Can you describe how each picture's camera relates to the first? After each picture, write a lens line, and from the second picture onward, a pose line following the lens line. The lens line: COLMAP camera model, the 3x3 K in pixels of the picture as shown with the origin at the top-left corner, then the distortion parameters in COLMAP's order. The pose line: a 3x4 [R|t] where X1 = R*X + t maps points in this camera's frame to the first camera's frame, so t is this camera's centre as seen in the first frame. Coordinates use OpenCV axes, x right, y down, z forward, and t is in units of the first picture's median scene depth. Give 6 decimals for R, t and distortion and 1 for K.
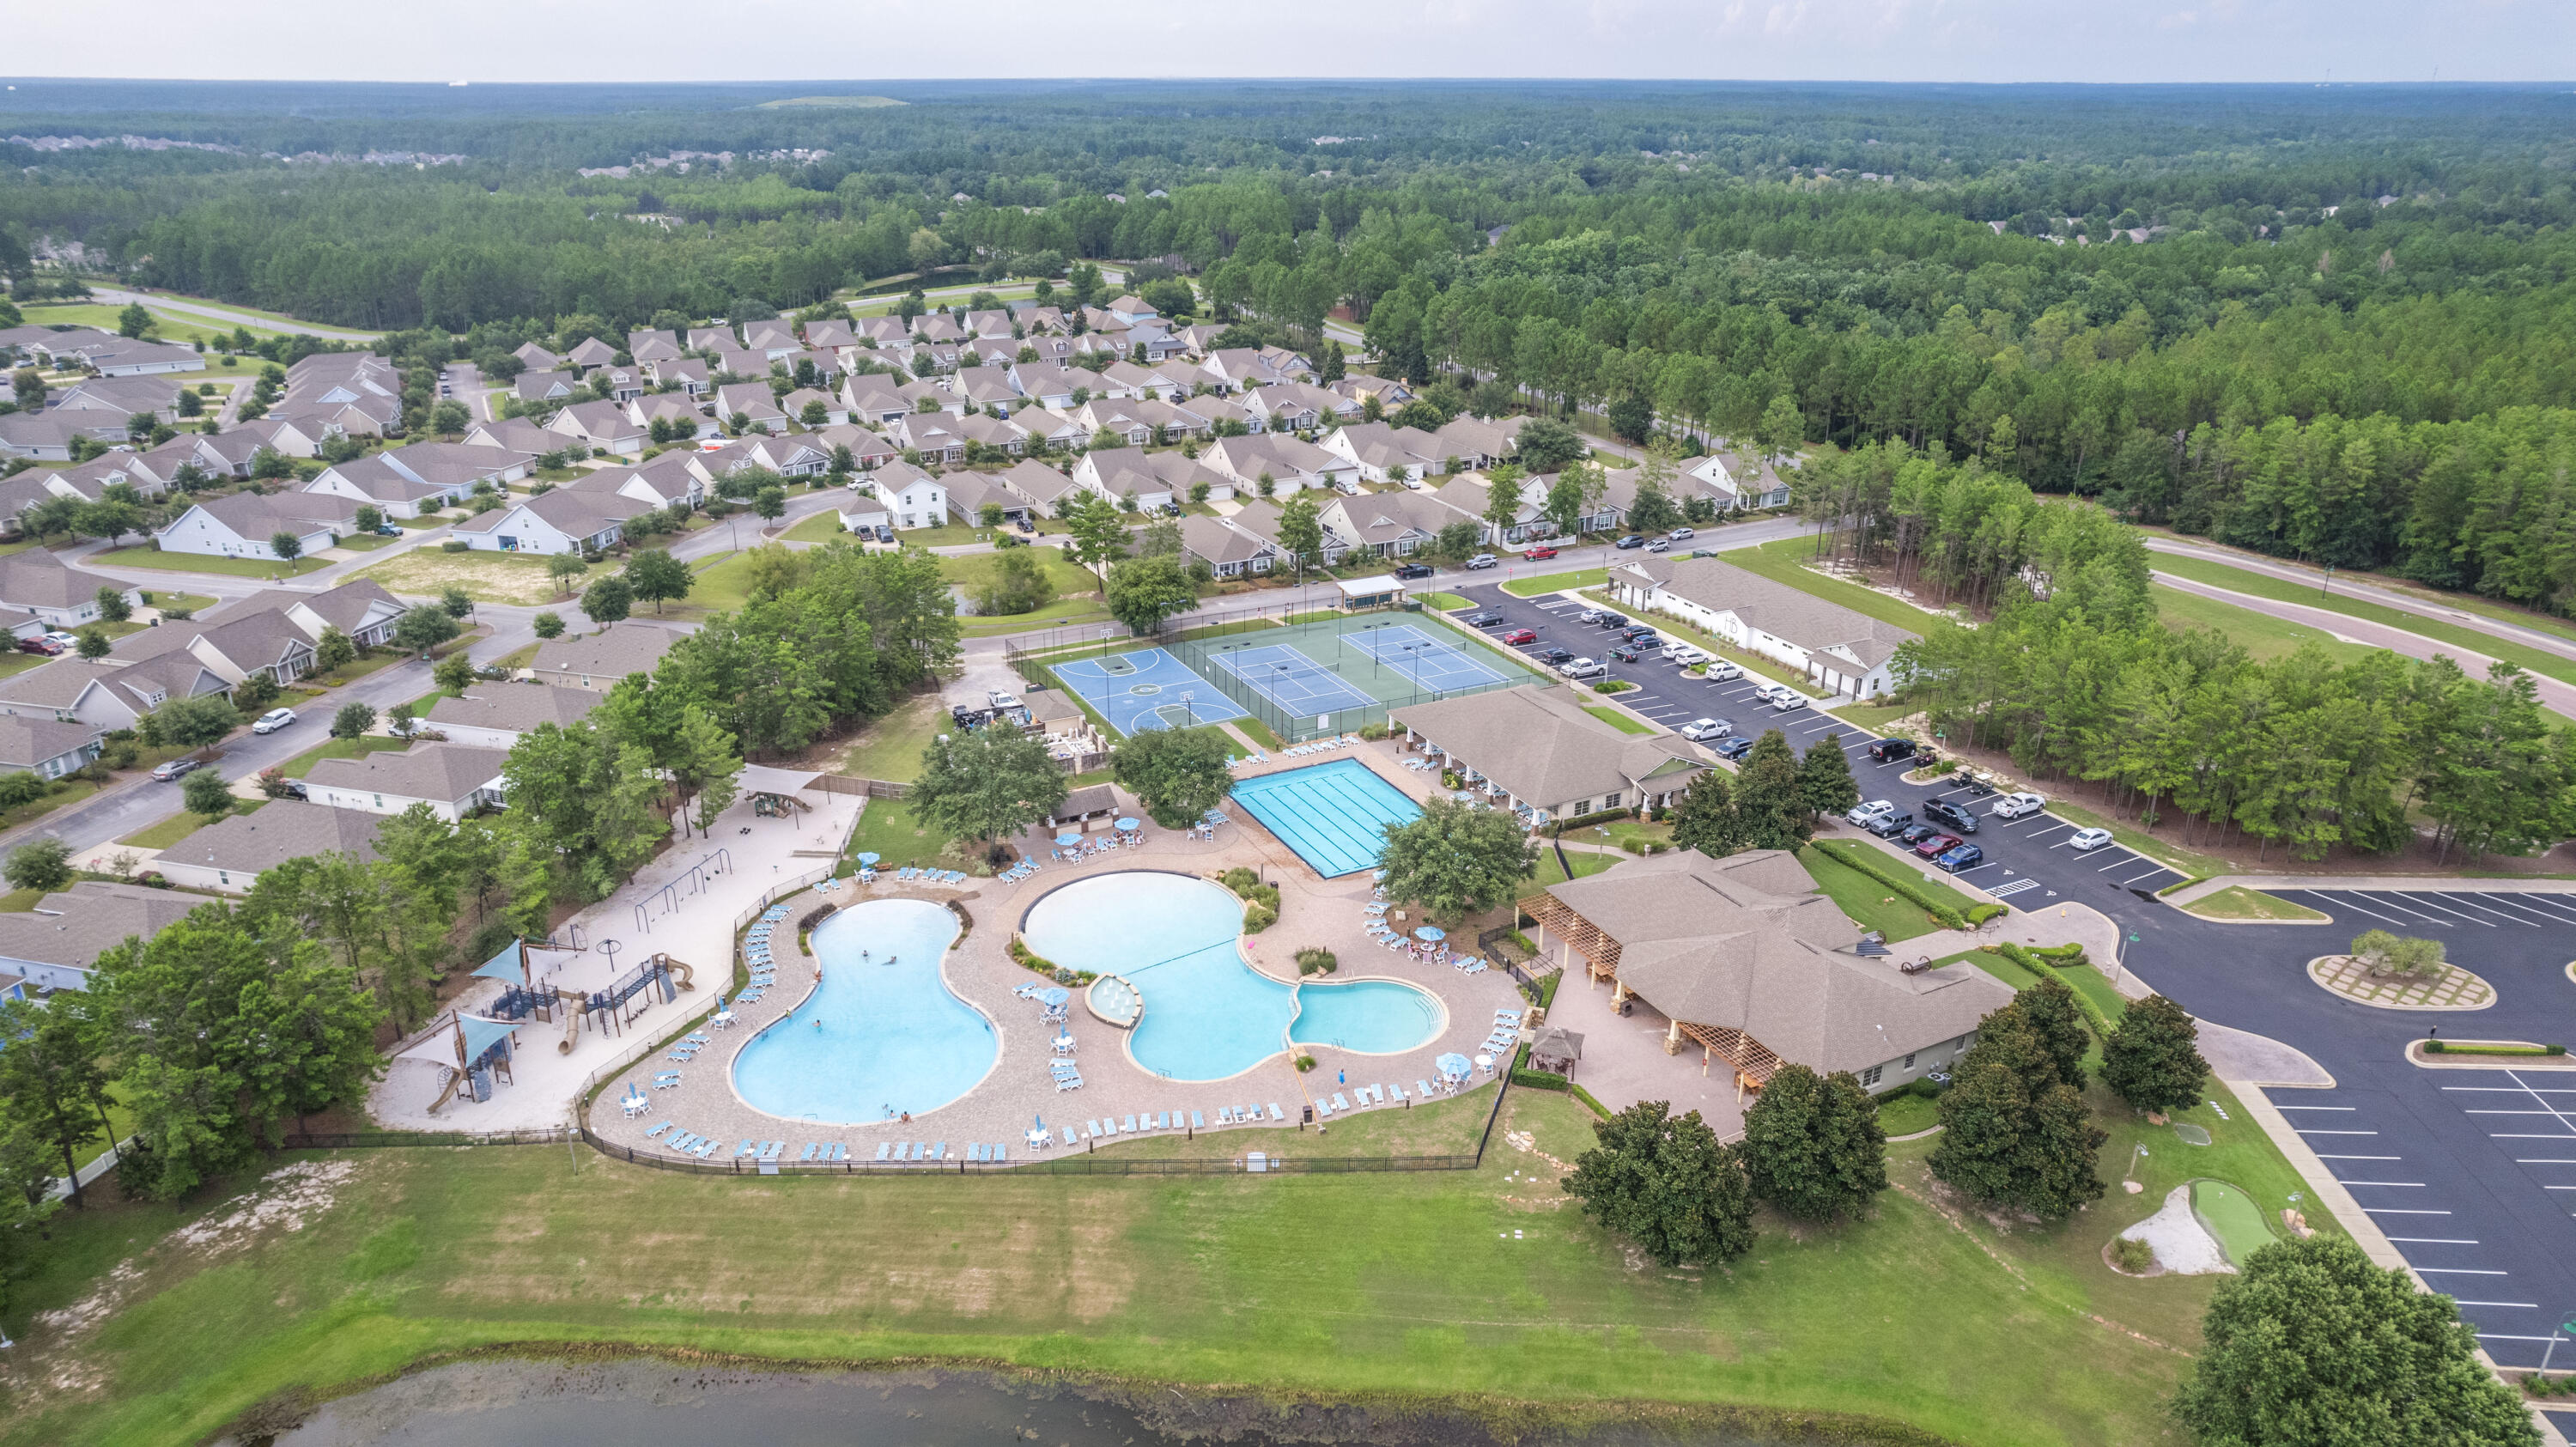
lens RADIAL K [[1649.1, 0, 1288.0], [0, 1649.1, 723.5], [0, 0, 1]] dist [-0.077058, 0.086620]
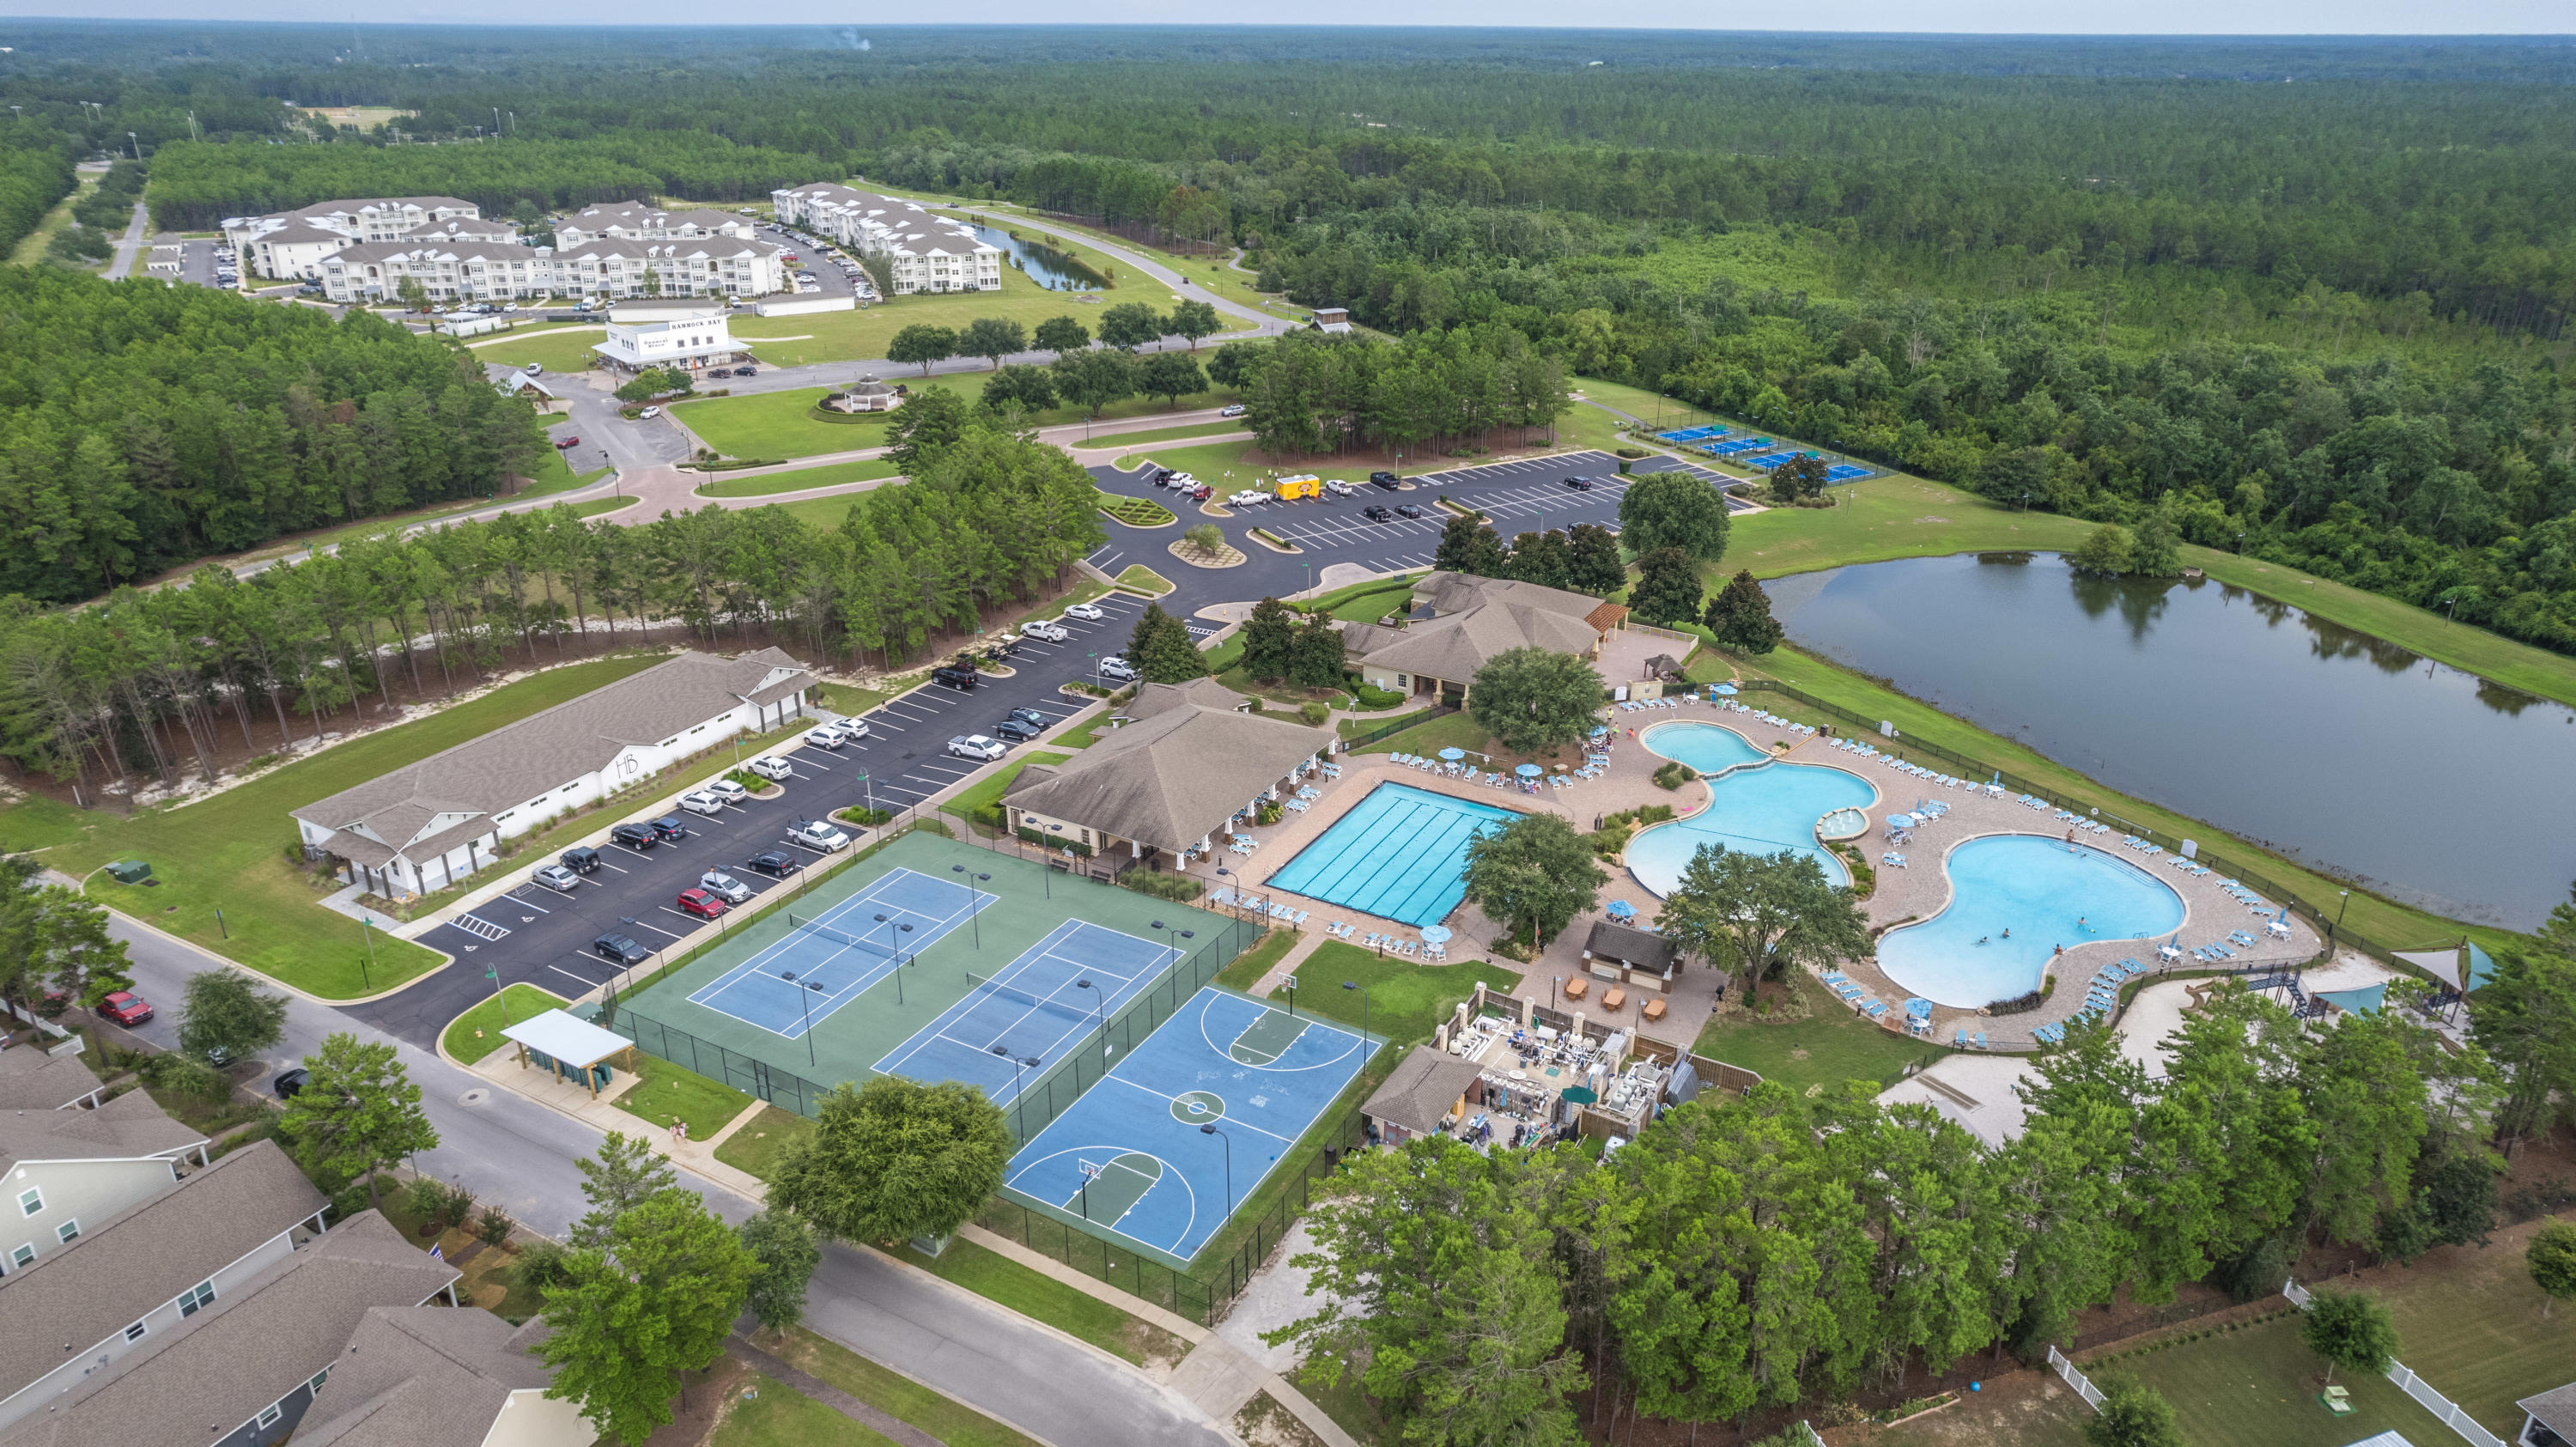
lens RADIAL K [[1649.1, 0, 1288.0], [0, 1649.1, 723.5], [0, 0, 1]] dist [-0.077058, 0.086620]
pose [[-0.556613, -0.333129, 0.761056, -0.525622], [0.300605, 0.773250, 0.558319, -0.461131], [-0.774479, 0.539545, -0.330261, 1.160557]]
